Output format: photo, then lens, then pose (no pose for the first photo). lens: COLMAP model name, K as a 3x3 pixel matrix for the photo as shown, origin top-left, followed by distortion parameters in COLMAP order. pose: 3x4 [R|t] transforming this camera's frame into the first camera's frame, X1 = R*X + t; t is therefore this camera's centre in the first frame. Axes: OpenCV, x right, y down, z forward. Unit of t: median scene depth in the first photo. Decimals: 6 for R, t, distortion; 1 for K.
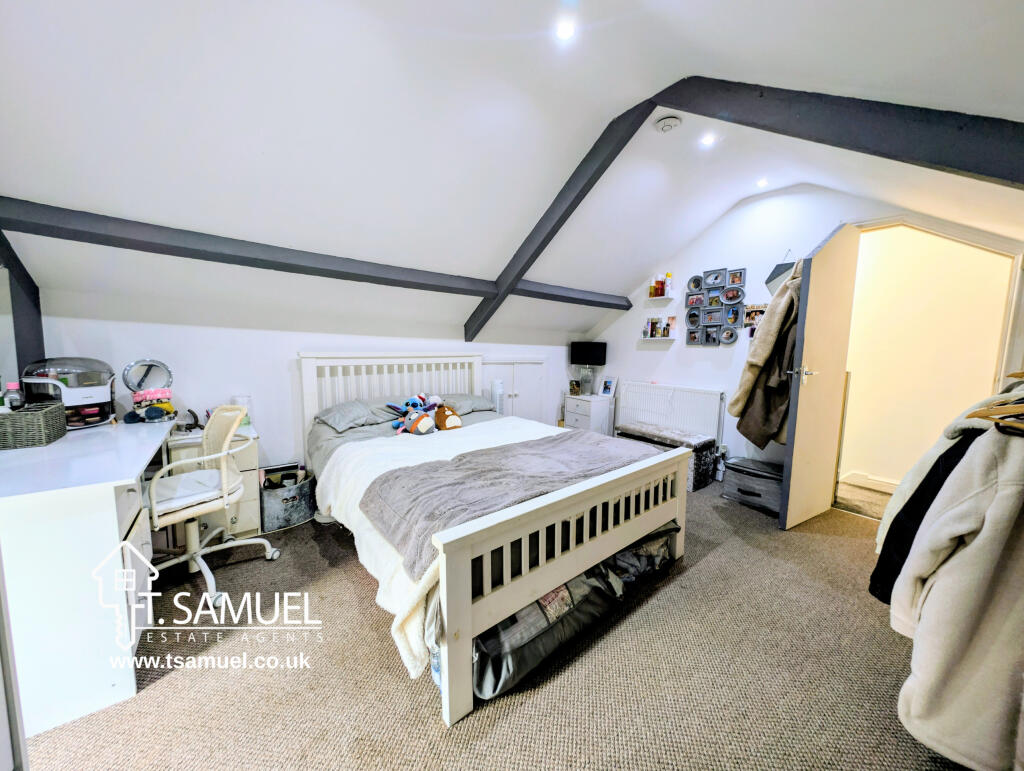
lens RADIAL K [[369.2, 0, 512.8], [0, 369.2, 385.2], [0, 0, 1]] dist [0.001689, -0.005079]
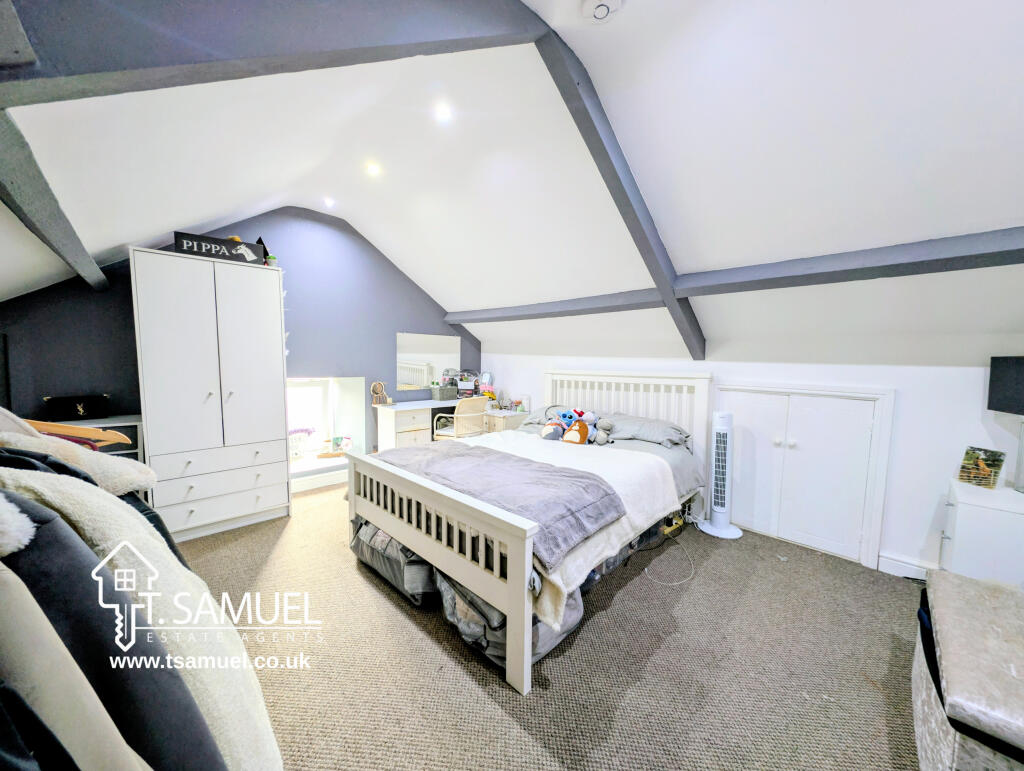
lens RADIAL K [[369.2, 0, 512.8], [0, 369.2, 385.2], [0, 0, 1]] dist [0.001689, -0.005079]
pose [[0.111479, 0.052713, -0.992368, 0.741761], [-0.111187, 0.992984, 0.040255, -0.060810], [0.987527, 0.105851, 0.116558, 0.599914]]
